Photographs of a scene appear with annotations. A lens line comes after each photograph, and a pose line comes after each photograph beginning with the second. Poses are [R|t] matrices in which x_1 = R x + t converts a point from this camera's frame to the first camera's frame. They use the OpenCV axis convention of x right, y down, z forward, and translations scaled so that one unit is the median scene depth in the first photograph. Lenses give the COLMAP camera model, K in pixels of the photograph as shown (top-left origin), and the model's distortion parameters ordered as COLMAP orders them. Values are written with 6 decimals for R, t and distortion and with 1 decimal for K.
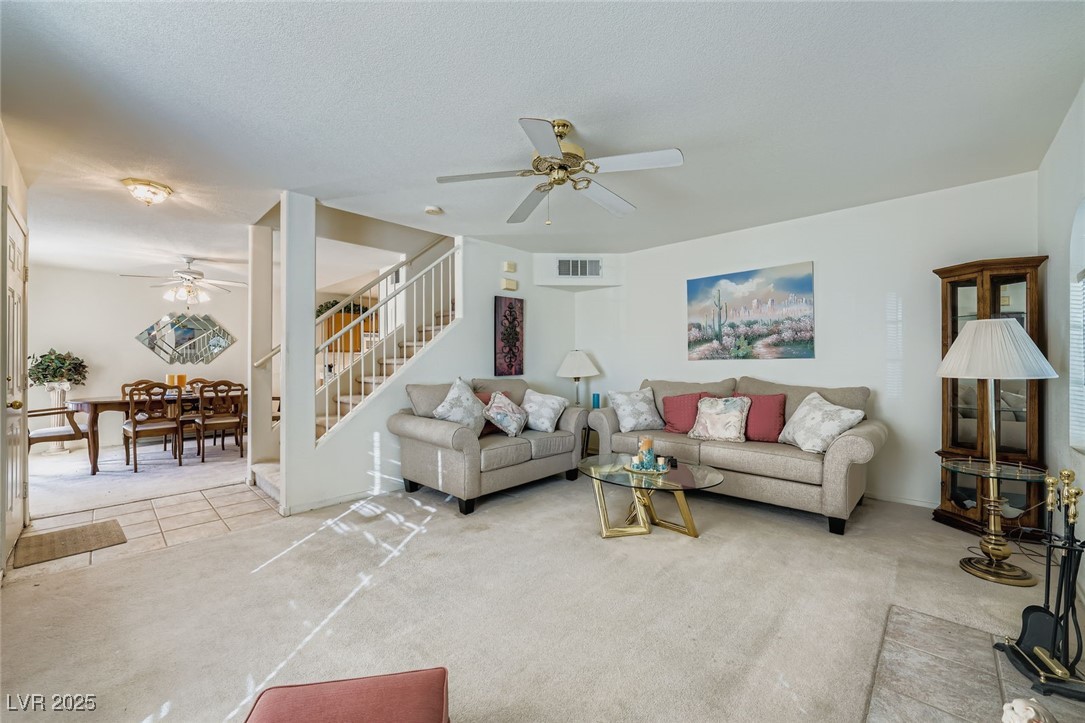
lens RADIAL K [[428.8, 0, 537.0], [0, 428.8, 360.9], [0, 0, 1]] dist [-0.019813, 0.000909]
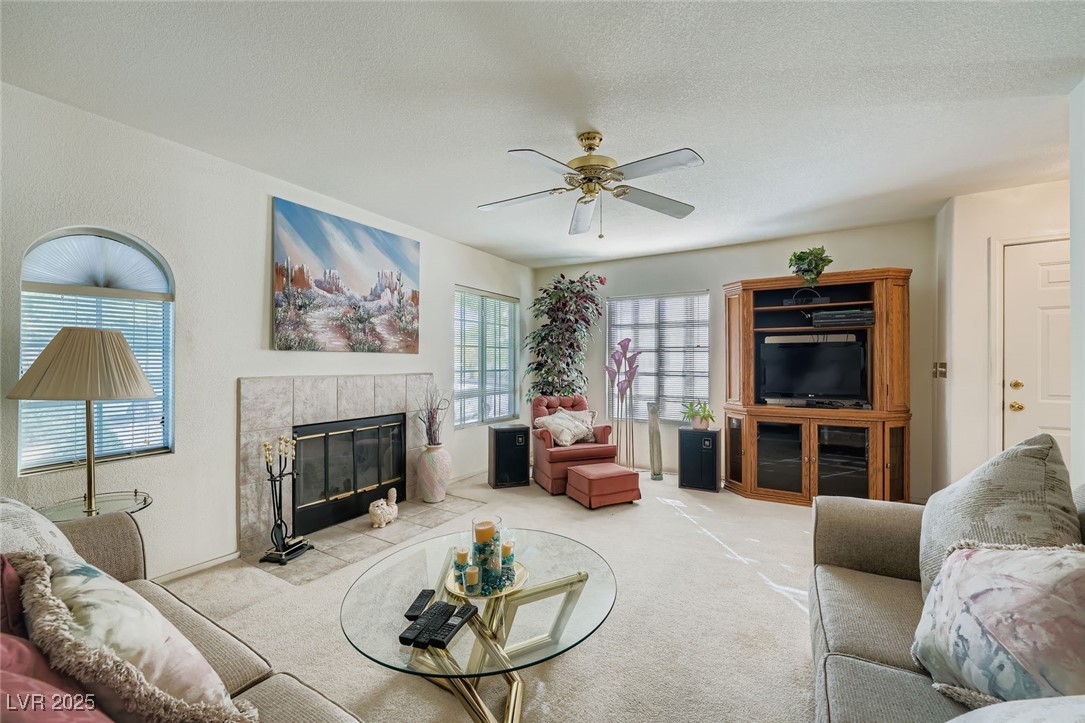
lens RADIAL K [[428.8, 0, 536.9], [0, 428.8, 362.9], [0, 0, 1]] dist [-0.019813, 0.000909]
pose [[-0.975161, 0.002989, -0.221476, 0.220363], [0.002981, 0.999995, 0.000371, -0.016040], [0.221476, -0.000298, -0.975166, 1.081391]]
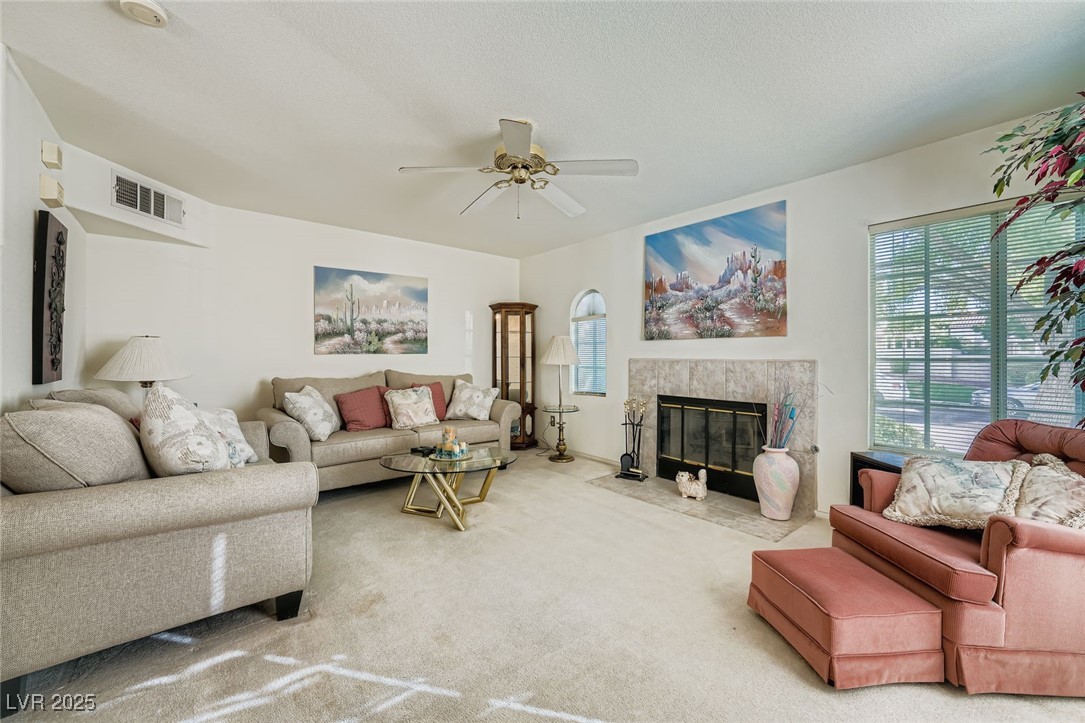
lens RADIAL K [[428.8, 0, 542.2], [0, 428.8, 354.2], [0, 0, 1]] dist [-0.019813, 0.000909]
pose [[0.103829, 0.010626, 0.994538, -0.541786], [-0.004044, 0.999939, -0.010261, 0.006048], [-0.994587, -0.002956, 0.103866, 0.467204]]
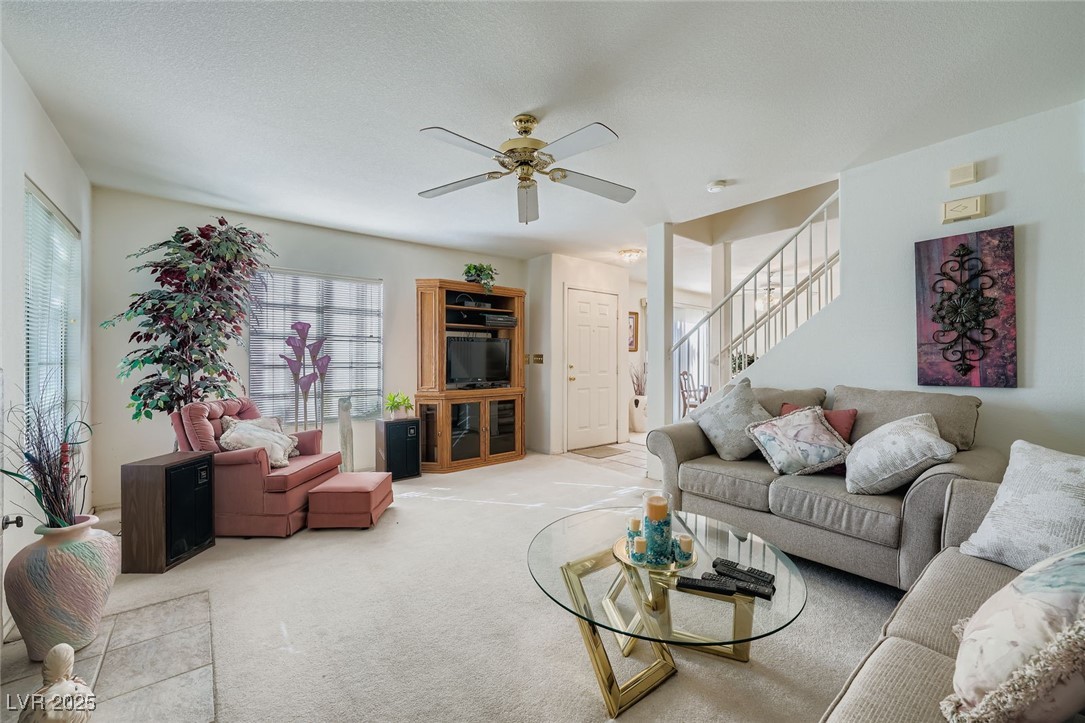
lens RADIAL K [[428.8, 0, 542.7], [0, 428.8, 361.5], [0, 0, 1]] dist [-0.019813, 0.000909]
pose [[-0.130168, 0.006899, -0.991468, 0.575306], [0.002090, 0.999975, 0.006684, -0.000283], [0.991490, -0.001202, -0.130180, 0.651077]]
